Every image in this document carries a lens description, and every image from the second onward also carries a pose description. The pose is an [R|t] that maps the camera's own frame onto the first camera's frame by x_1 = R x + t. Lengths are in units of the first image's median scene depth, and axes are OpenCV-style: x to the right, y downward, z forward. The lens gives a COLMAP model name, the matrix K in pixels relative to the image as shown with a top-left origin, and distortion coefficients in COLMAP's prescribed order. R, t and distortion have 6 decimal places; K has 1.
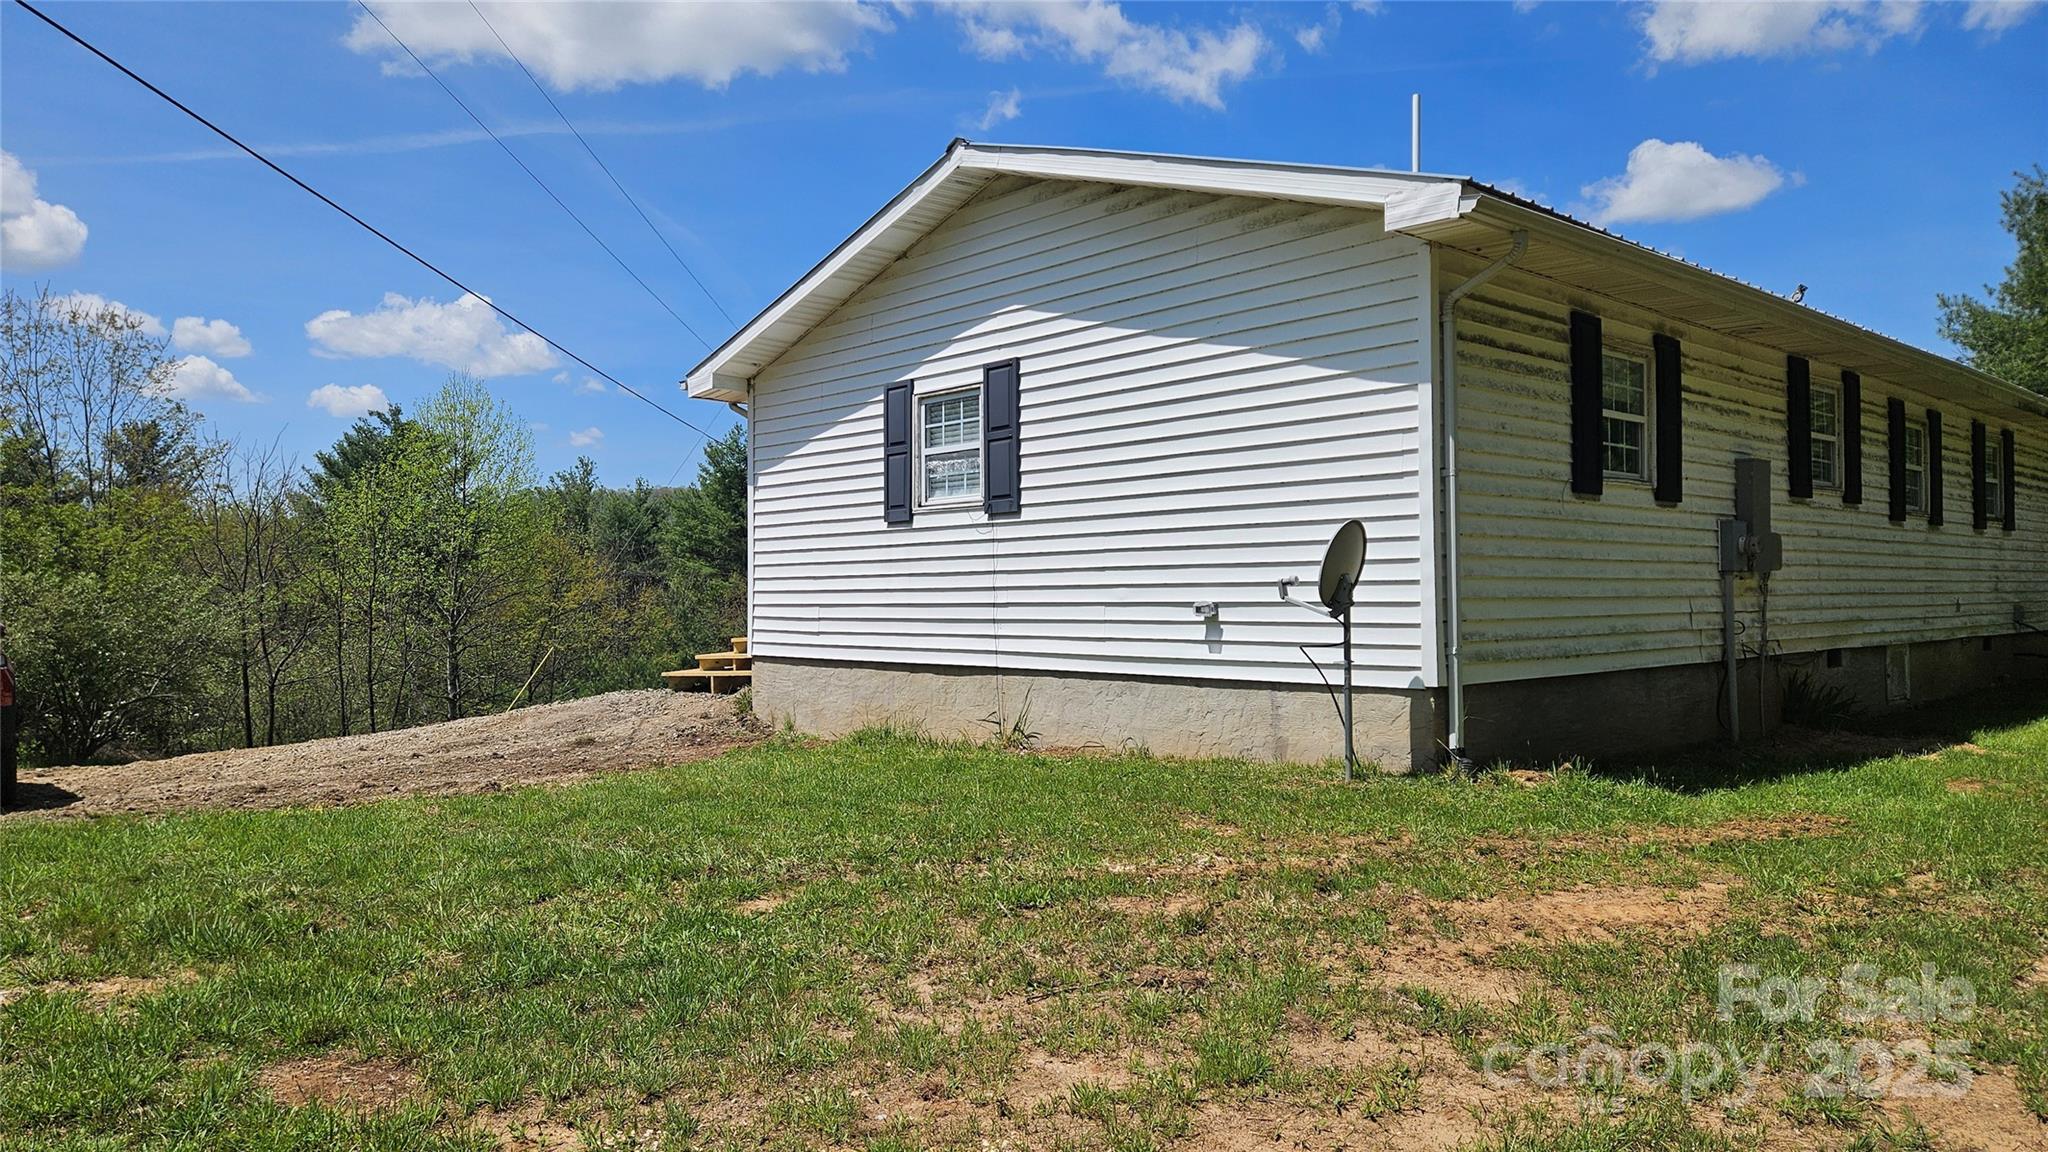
lens RADIAL K [[1442.1, 0, 1024.0], [0, 1442.1, 576.0], [0, 0, 1]] dist [0.104158, -0.145350]
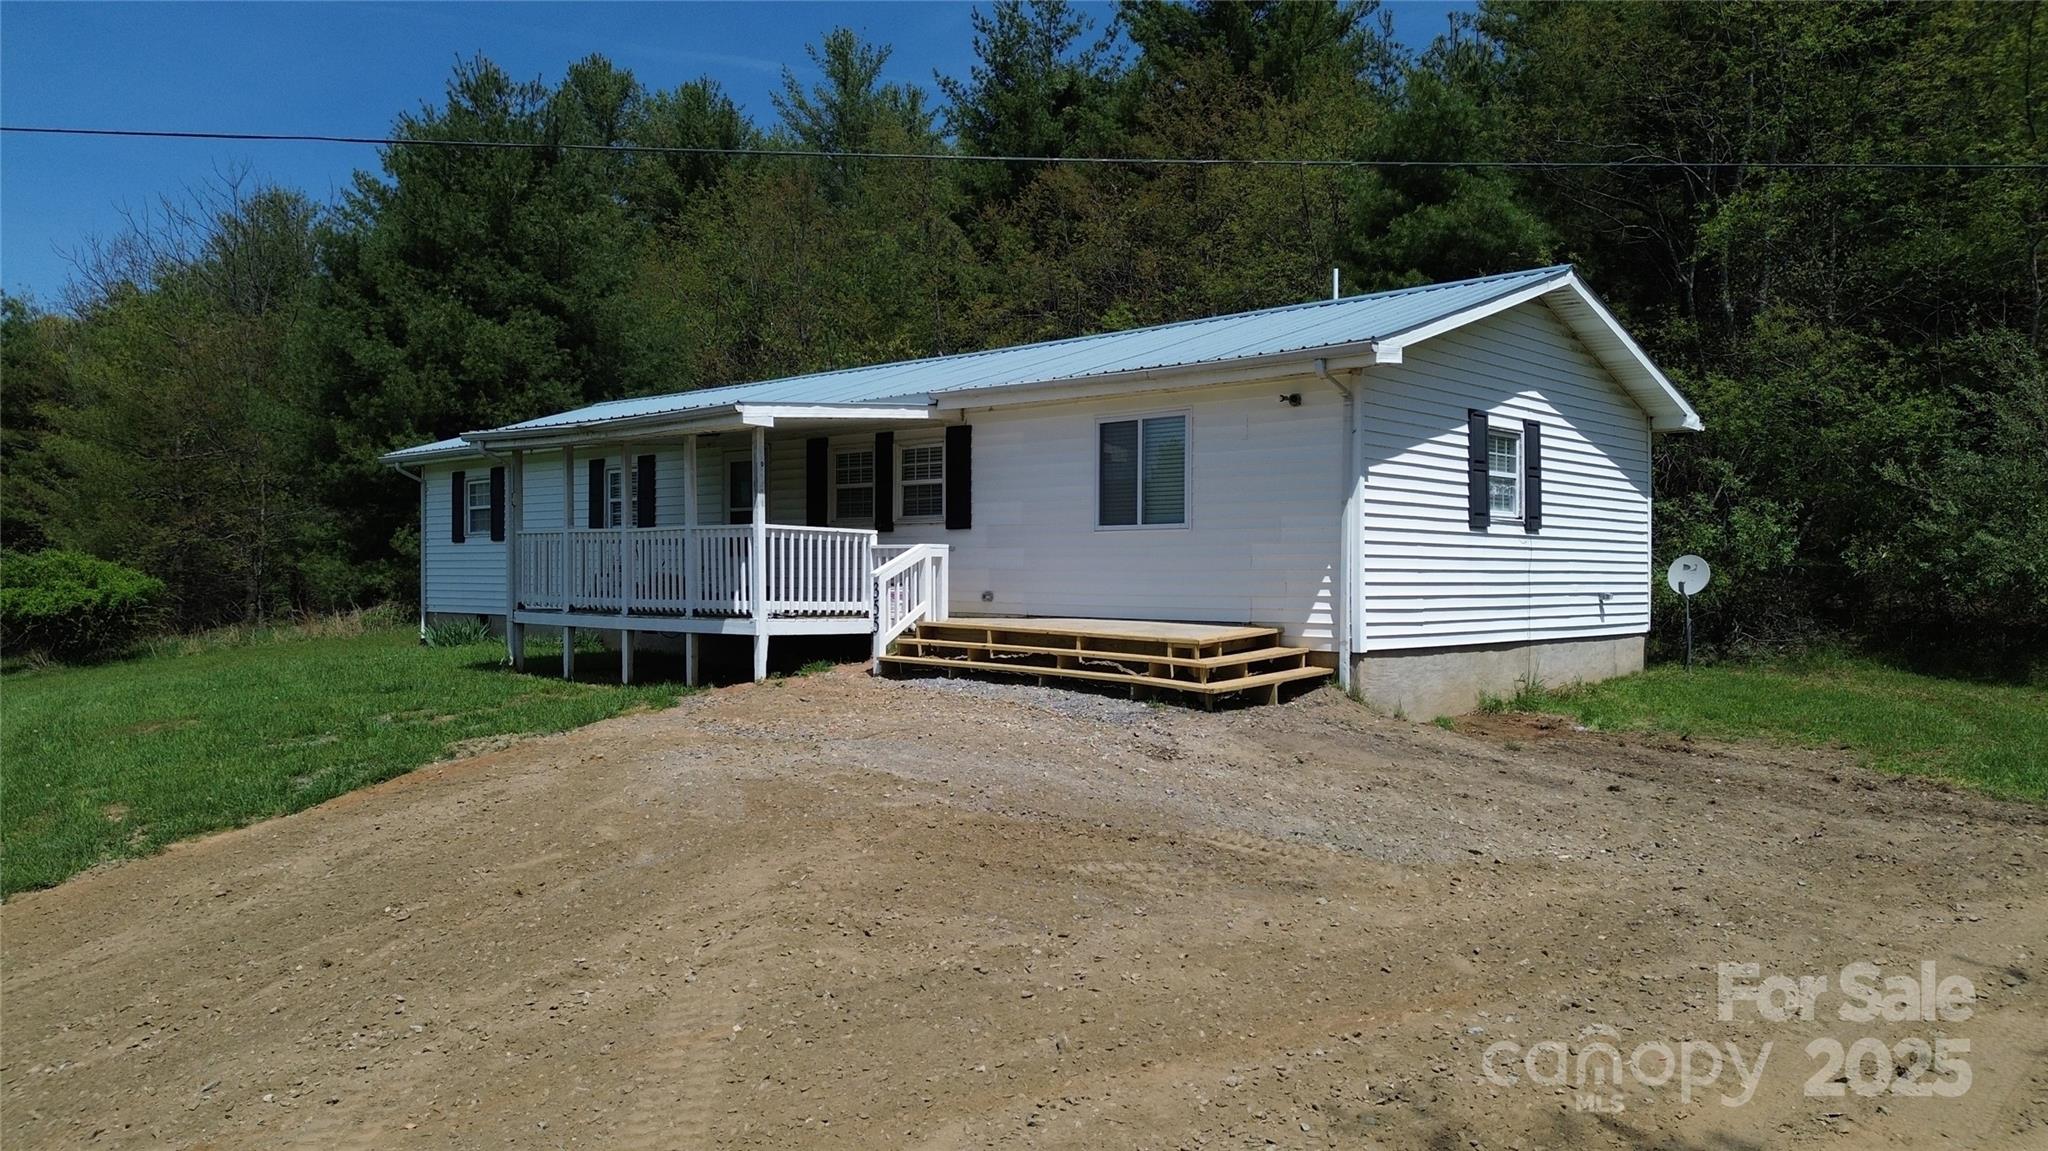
lens RADIAL K [[1442.9, 0, 1032.5], [0, 1442.9, 593.1], [0, 0, 1]] dist [0.067961, -0.060660]
pose [[-0.101522, -0.002461, 0.994830, -1.298347], [-0.017020, 0.999855, 0.000736, 0.023872], [-0.994688, -0.016857, -0.101549, 1.543178]]
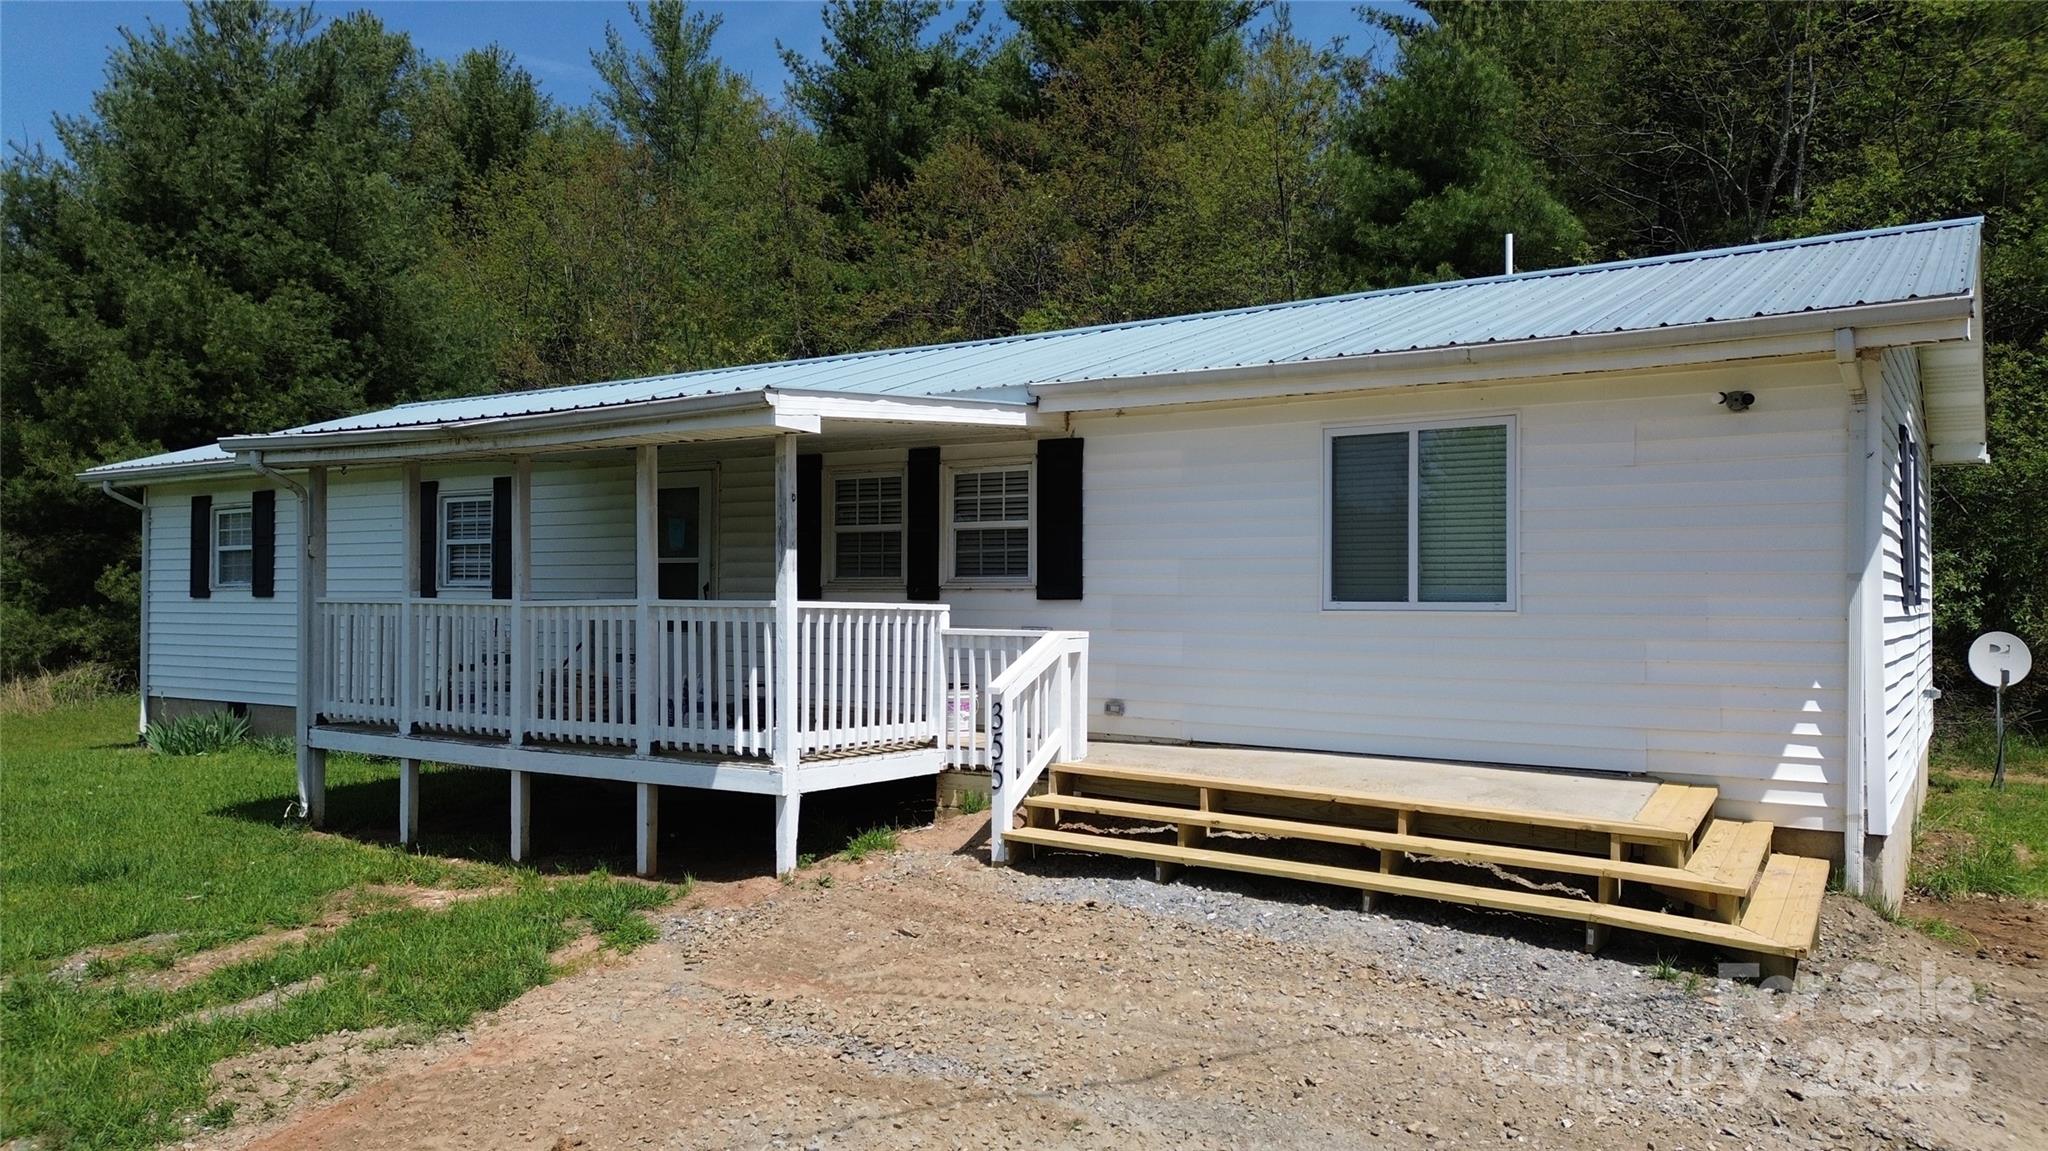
lens RADIAL K [[1447.1, 0, 1024.0], [0, 1447.1, 575.5], [0, 0, 1]] dist [0.039407, -0.005949]
pose [[-0.246813, 0.024333, 0.968757, -0.760758], [-0.016222, 0.999441, -0.029236, -0.024151], [-0.968927, -0.022931, -0.246281, 1.714685]]
